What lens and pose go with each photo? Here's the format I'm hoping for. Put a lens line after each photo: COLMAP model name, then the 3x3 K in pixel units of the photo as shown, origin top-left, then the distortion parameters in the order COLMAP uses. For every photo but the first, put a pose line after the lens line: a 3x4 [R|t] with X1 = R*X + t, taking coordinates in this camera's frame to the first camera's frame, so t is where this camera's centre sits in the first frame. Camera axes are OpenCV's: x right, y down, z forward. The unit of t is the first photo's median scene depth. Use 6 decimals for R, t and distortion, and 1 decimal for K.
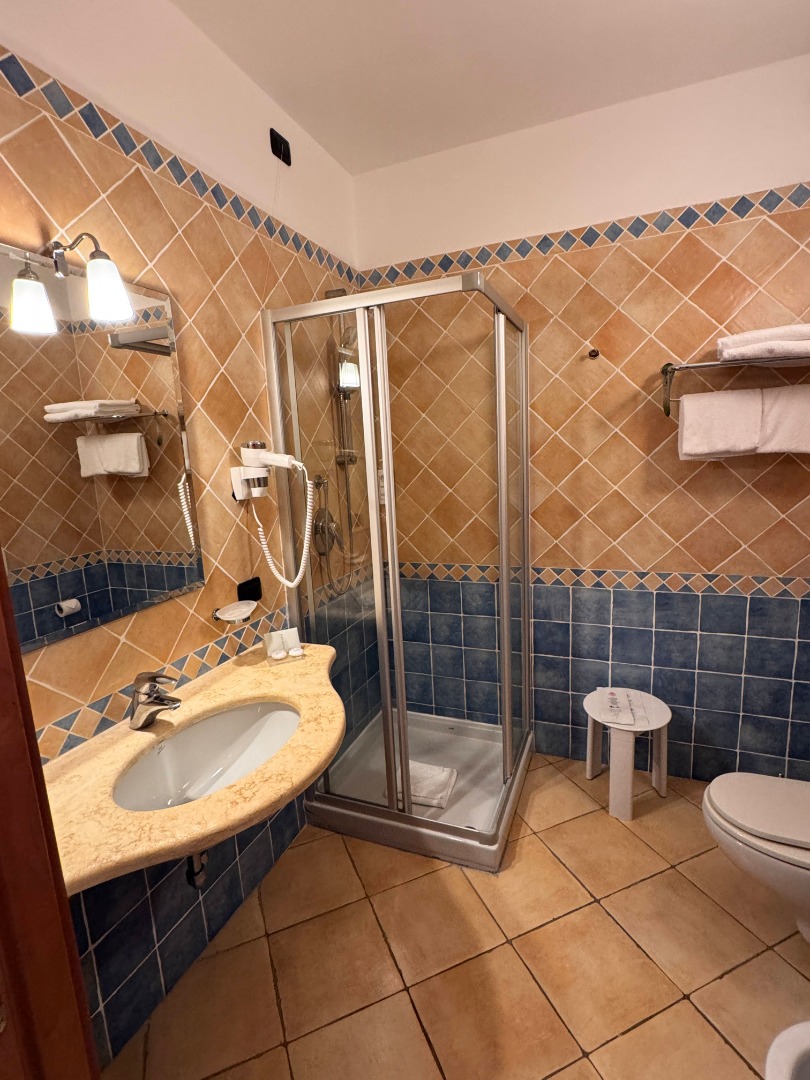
lens RADIAL K [[530.5, 0, 408.6], [0, 530.5, 535.9], [0, 0, 1]] dist [0.024498, 0.000191]
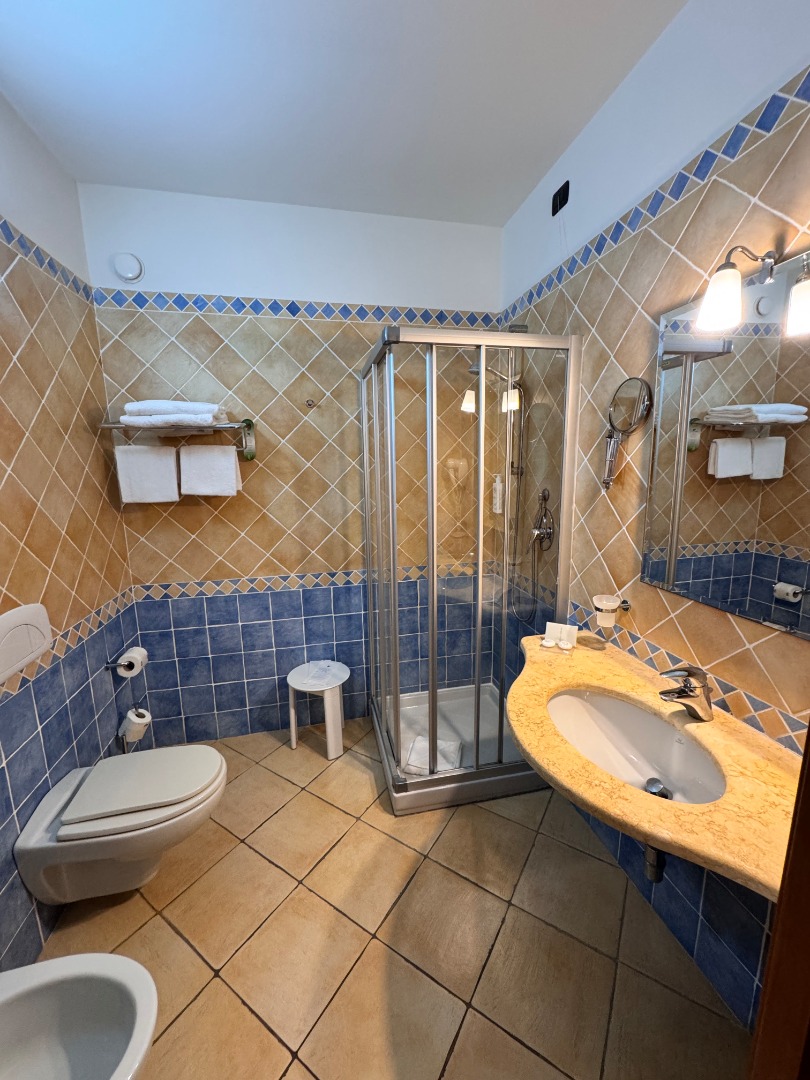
lens RADIAL K [[430.6, 0, 409.7], [0, 430.6, 549.0], [0, 0, 1]] dist [0.020705, 0.000279]
pose [[0.823384, -0.076253, 0.562338, -0.796543], [0.076373, 0.996806, 0.023340, -0.017295], [-0.562322, 0.023730, 0.826578, 0.322278]]
